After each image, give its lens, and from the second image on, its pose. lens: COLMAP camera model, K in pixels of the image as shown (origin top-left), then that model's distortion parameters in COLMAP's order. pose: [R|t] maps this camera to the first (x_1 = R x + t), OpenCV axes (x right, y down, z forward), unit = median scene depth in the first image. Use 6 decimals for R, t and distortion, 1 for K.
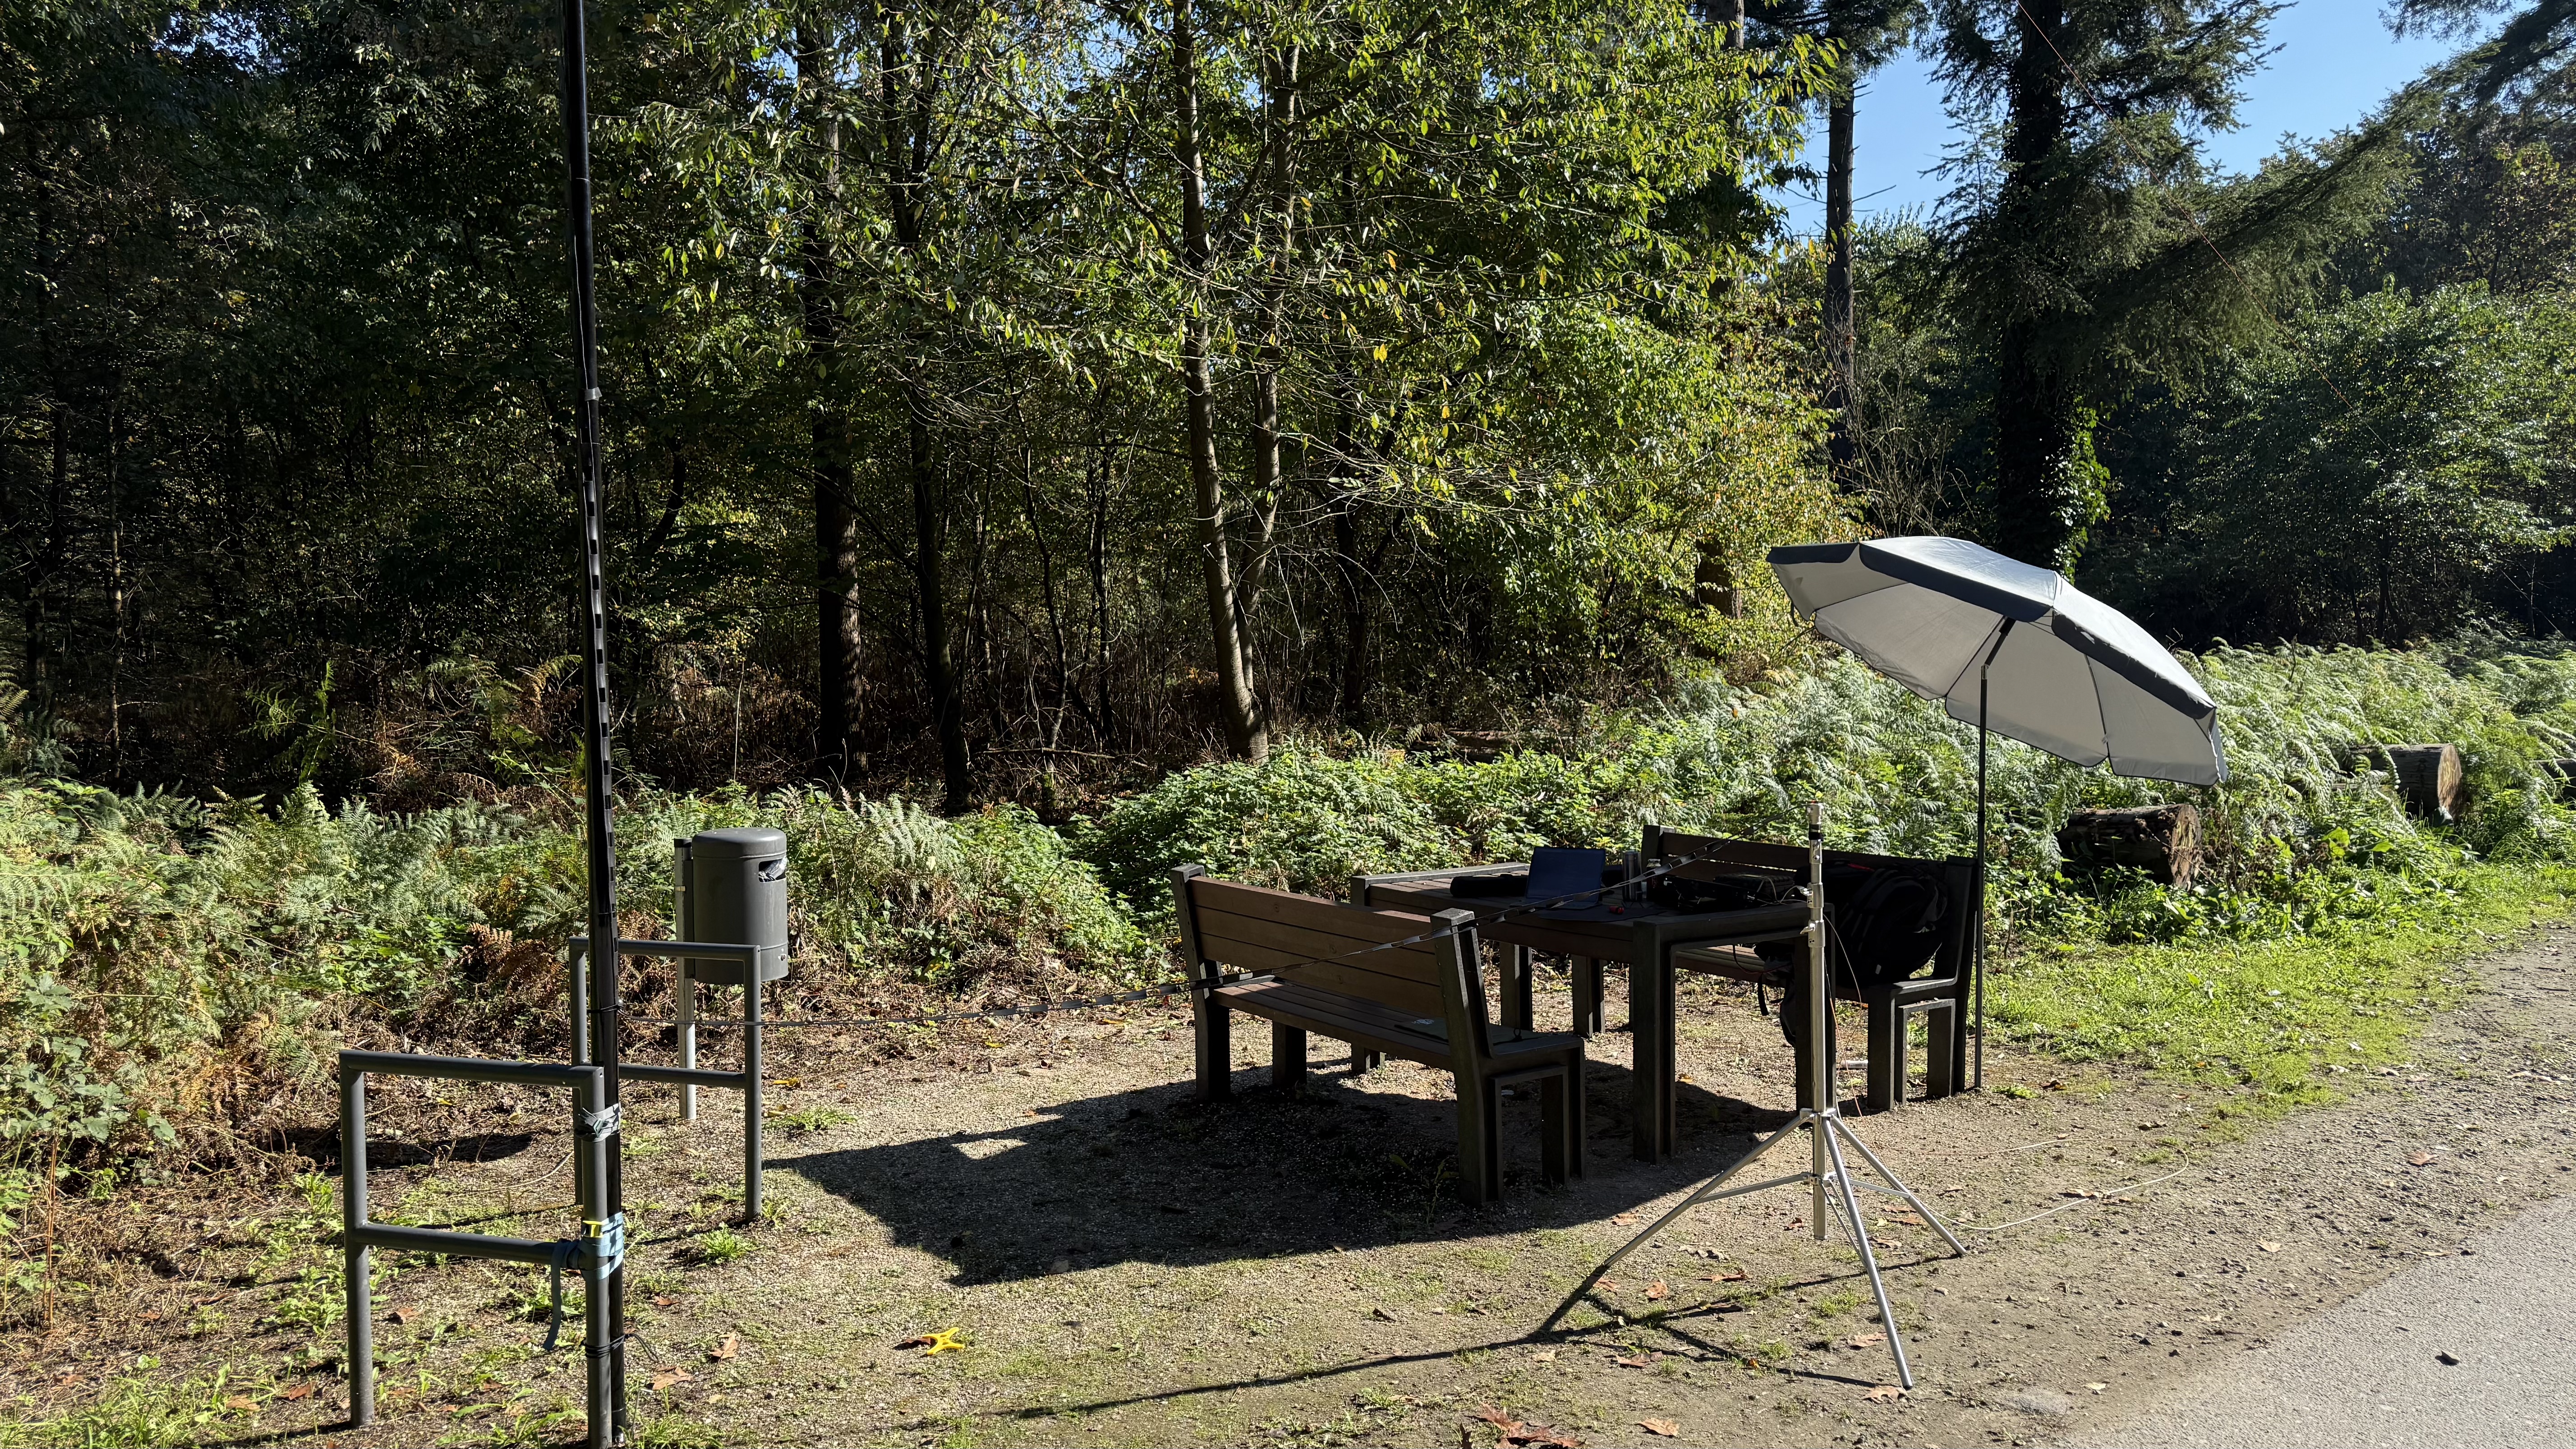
lens RADIAL K [[1836.1, 0, 1288.0], [0, 1836.1, 724.5], [0, 0, 1]] dist [0.051844, -0.080449]
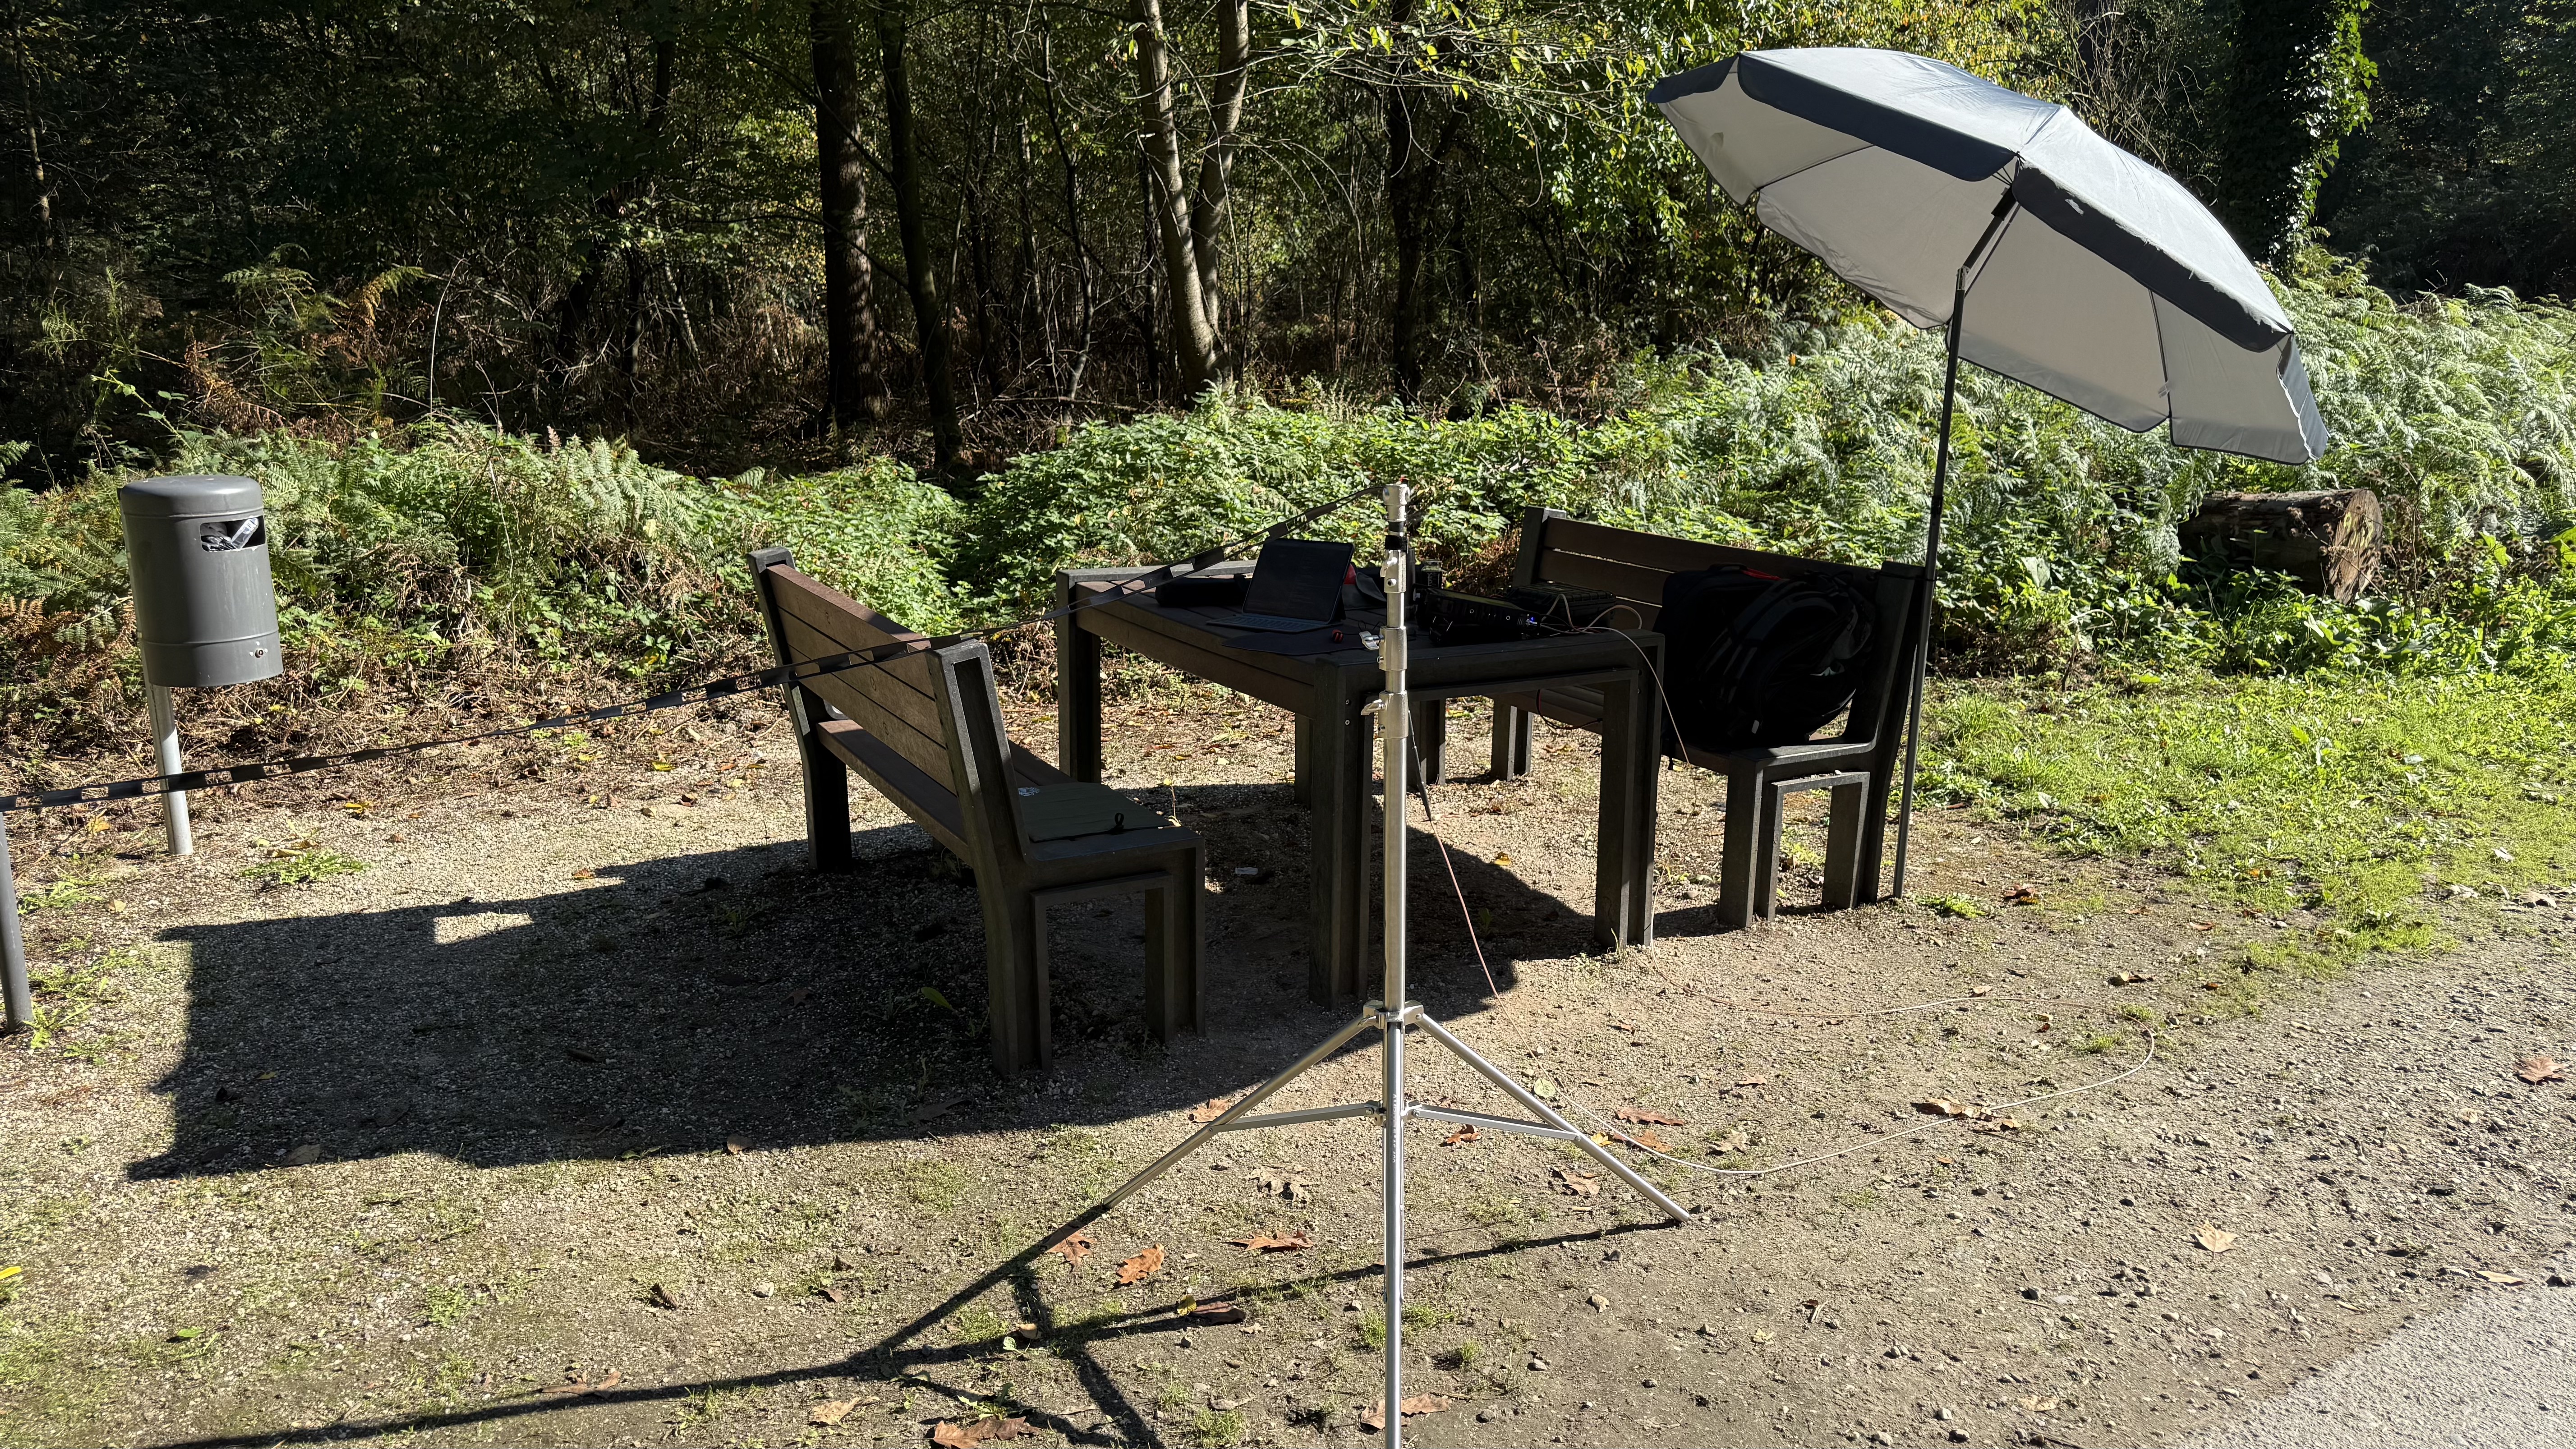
lens RADIAL K [[1848.8, 0, 1294.9], [0, 1848.8, 734.9], [0, 0, 1]] dist [0.066166, -0.093135]
pose [[0.993631, 0.038497, -0.105900, 0.150091], [-0.018013, 0.982009, 0.187973, 0.006528], [0.111231, -0.184868, 0.976448, 0.208217]]
